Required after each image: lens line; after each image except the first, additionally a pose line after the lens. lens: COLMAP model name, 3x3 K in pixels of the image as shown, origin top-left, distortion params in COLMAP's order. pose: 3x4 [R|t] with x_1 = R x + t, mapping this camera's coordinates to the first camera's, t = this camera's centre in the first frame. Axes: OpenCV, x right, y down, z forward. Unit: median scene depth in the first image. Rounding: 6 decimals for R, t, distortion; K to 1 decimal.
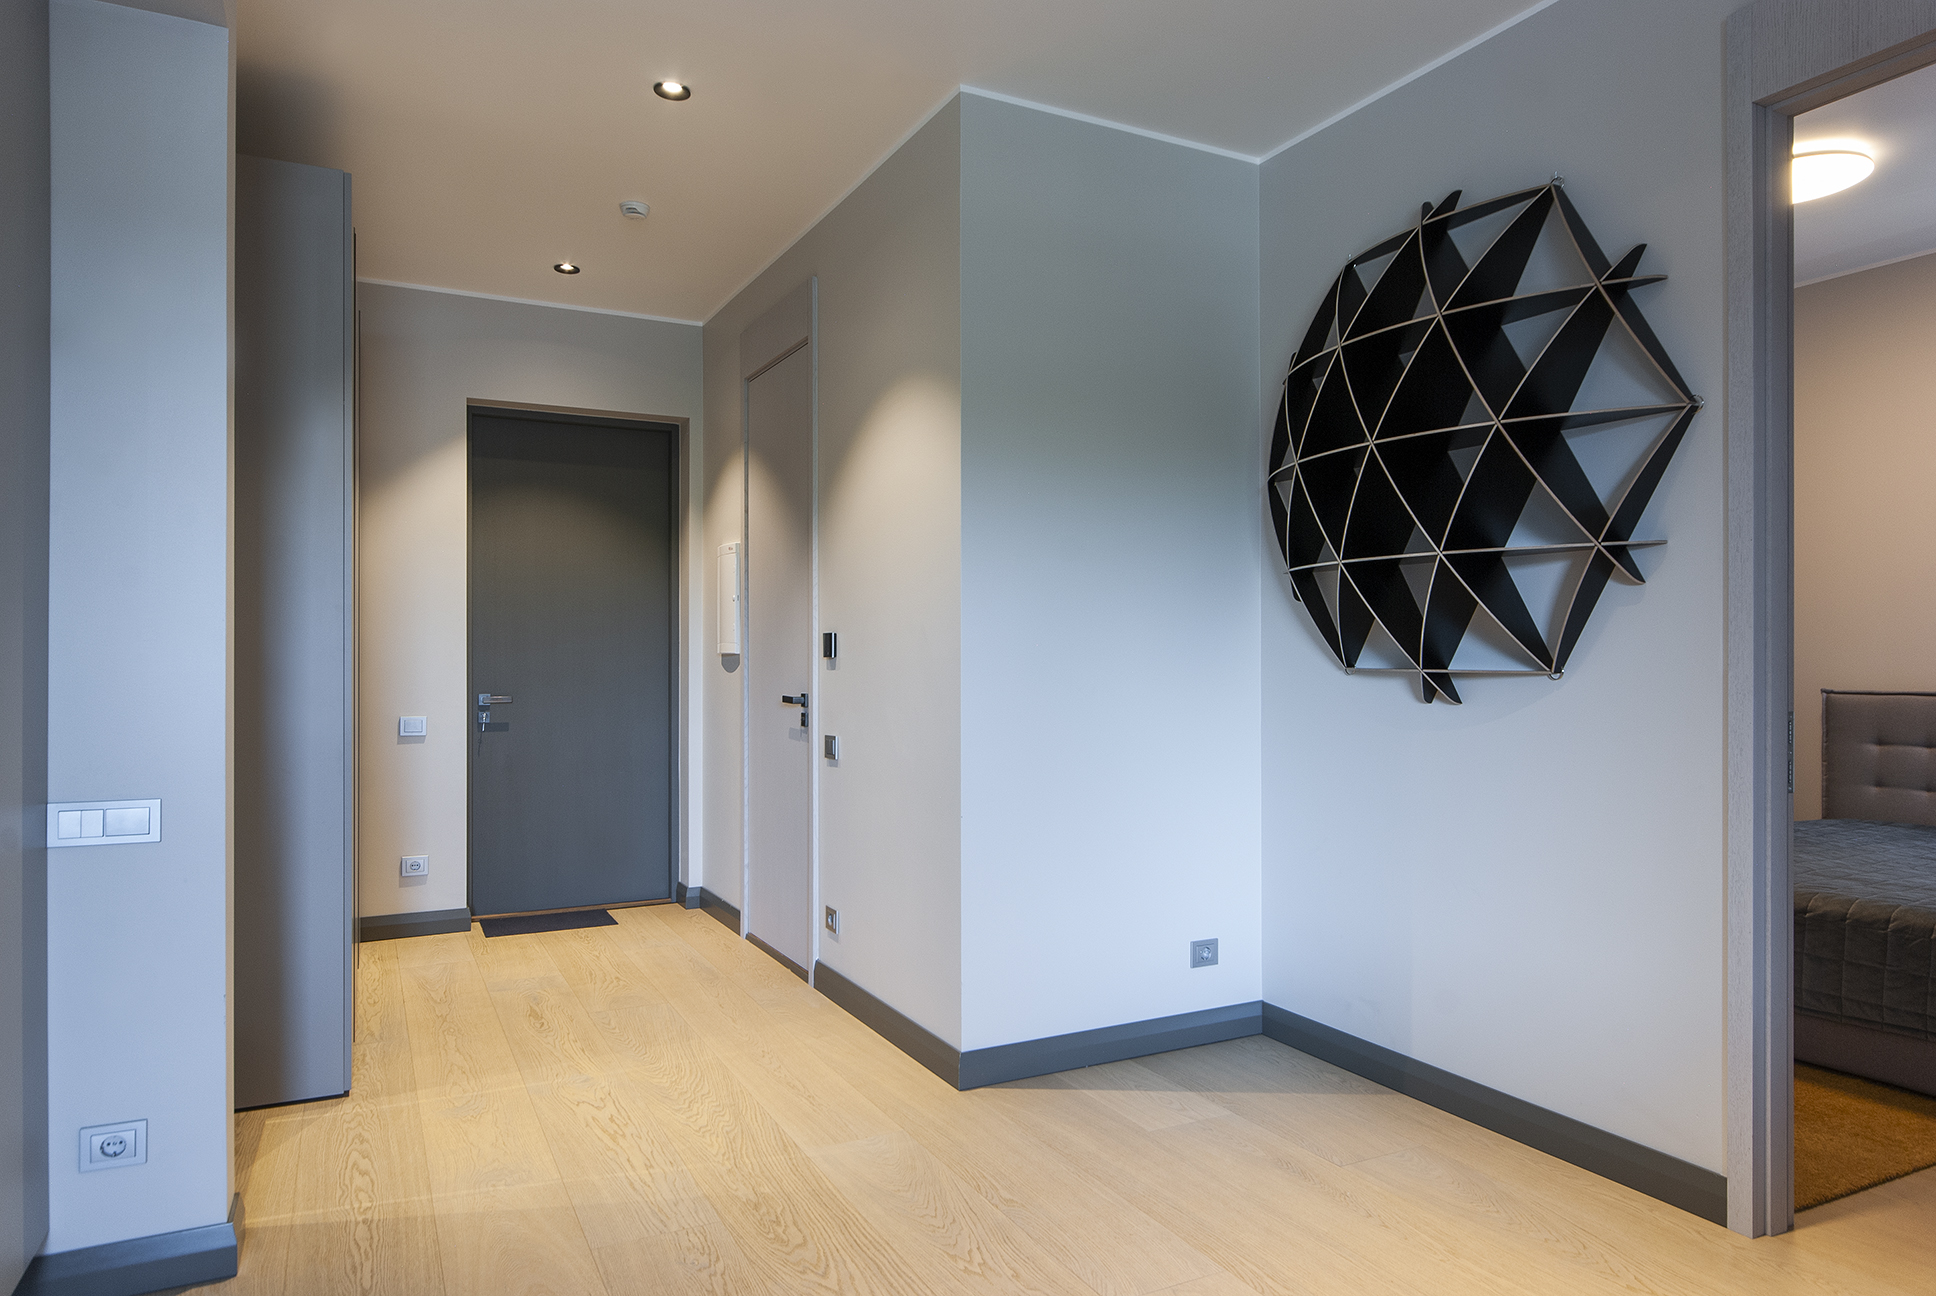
lens RADIAL K [[1195.9, 0, 968.0], [0, 1195.9, 648.0], [0, 0, 1]] dist [-0.001130, 0.001942]
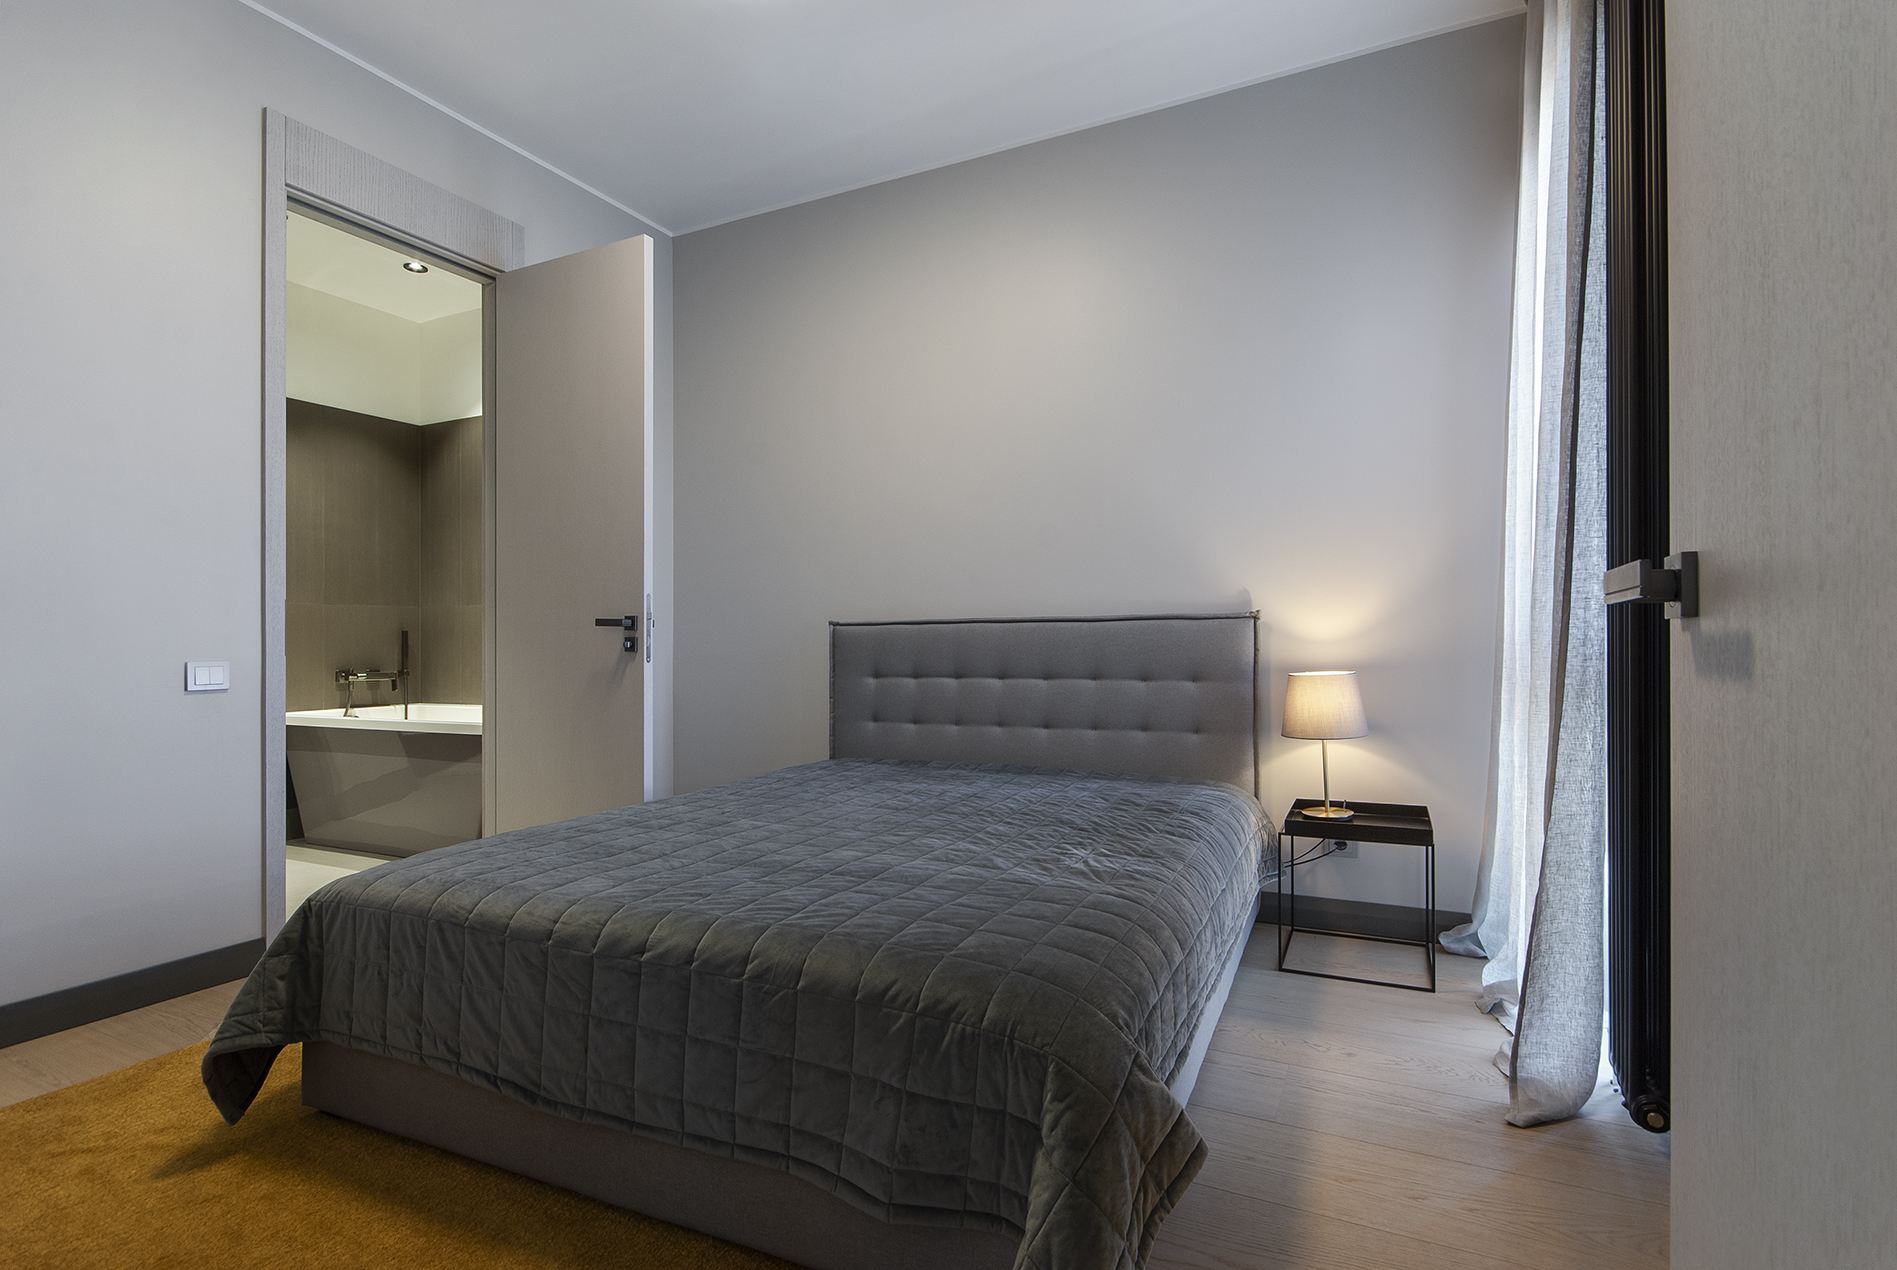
lens RADIAL K [[895.5, 0, 948.5], [0, 895.5, 635.0], [0, 0, 1]] dist [0.016745, 0.000254]
pose [[0.807708, -0.000970, 0.589582, 0.595738], [0.002798, 0.999994, -0.002189, 0.074818], [-0.589577, 0.003417, 0.807705, 0.597326]]
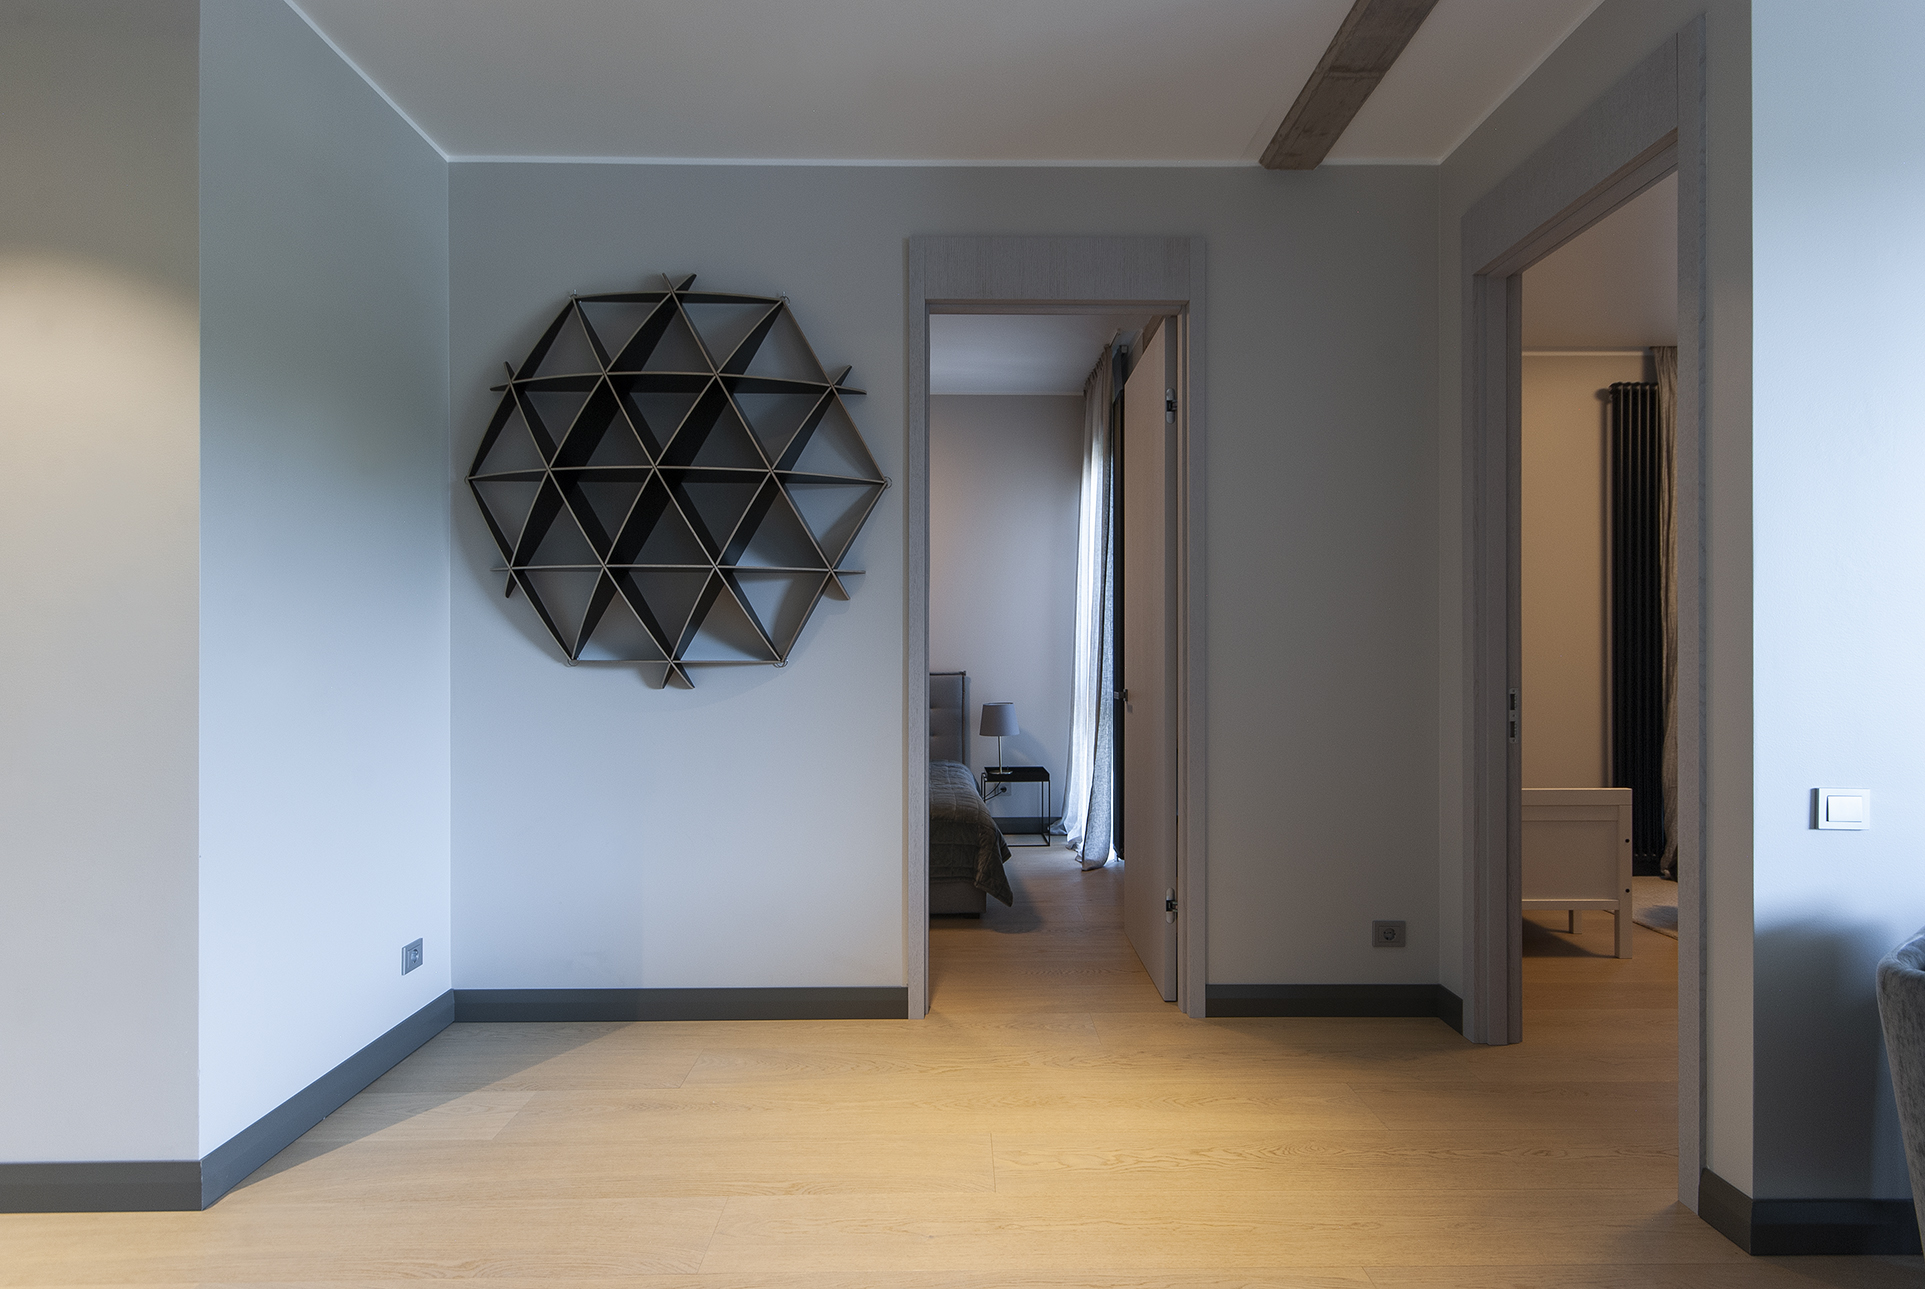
lens RADIAL K [[996.1, 0, 962.5], [0, 996.1, 644.5], [0, 0, 1]] dist [0.003053, 0.001403]
pose [[0.445972, 0.006840, 0.895021, -0.381472], [-0.005167, 0.999974, -0.005068, 0.005286], [-0.895032, -0.002364, 0.445996, 0.282169]]
